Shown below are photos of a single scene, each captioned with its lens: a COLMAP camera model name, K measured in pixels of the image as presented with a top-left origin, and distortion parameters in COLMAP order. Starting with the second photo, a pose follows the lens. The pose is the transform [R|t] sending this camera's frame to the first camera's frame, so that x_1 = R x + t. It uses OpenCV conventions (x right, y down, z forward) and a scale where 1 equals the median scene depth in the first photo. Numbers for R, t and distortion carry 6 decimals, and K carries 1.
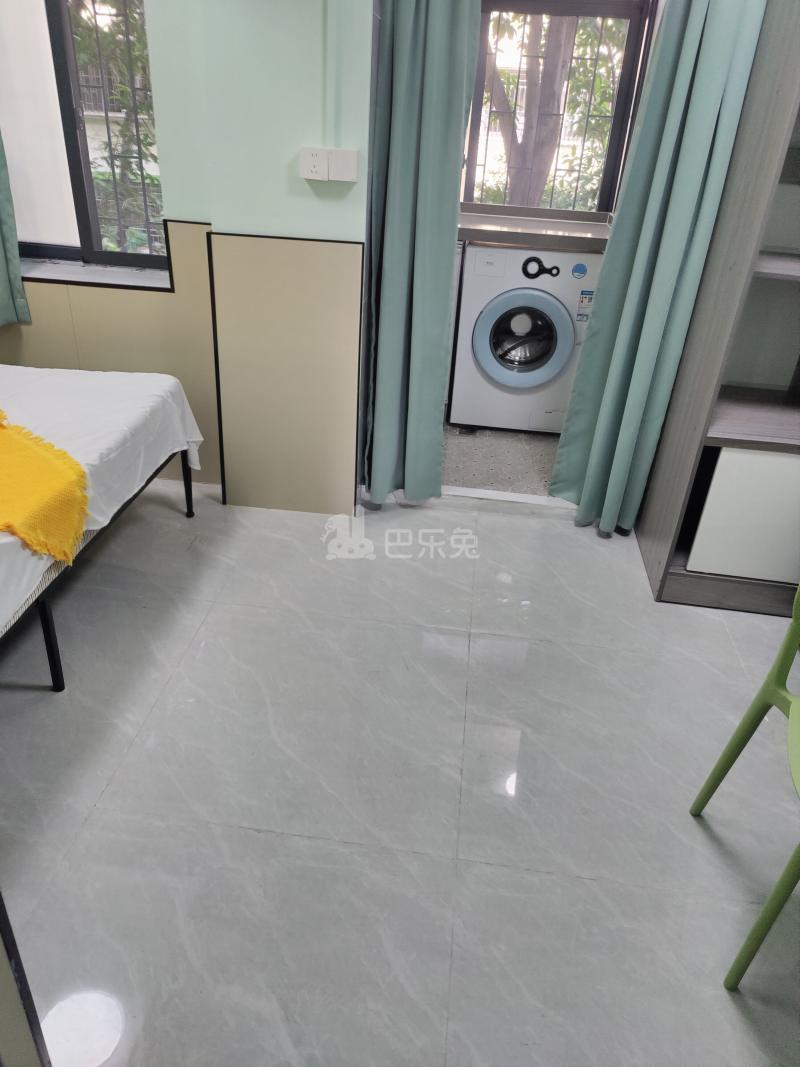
lens RADIAL K [[753.0, 0, 402.6], [0, 753.0, 526.4], [0, 0, 1]] dist [0.044309, -0.031572]
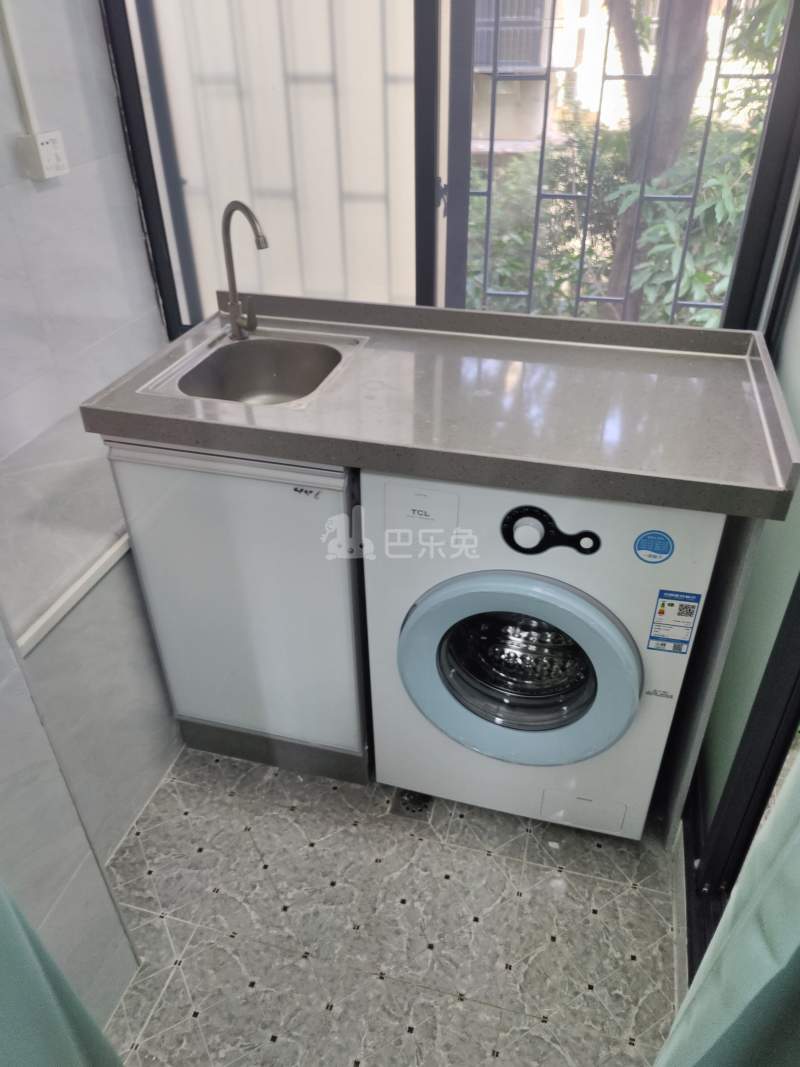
lens RADIAL K [[753.0, 0, 400.9], [0, 753.0, 535.1], [0, 0, 1]] dist [0.044309, -0.031572]
pose [[0.984801, 0.027600, -0.171480, 0.172423], [-0.012812, 0.996148, 0.086749, -0.369251], [0.173214, -0.083233, 0.981361, 0.606582]]
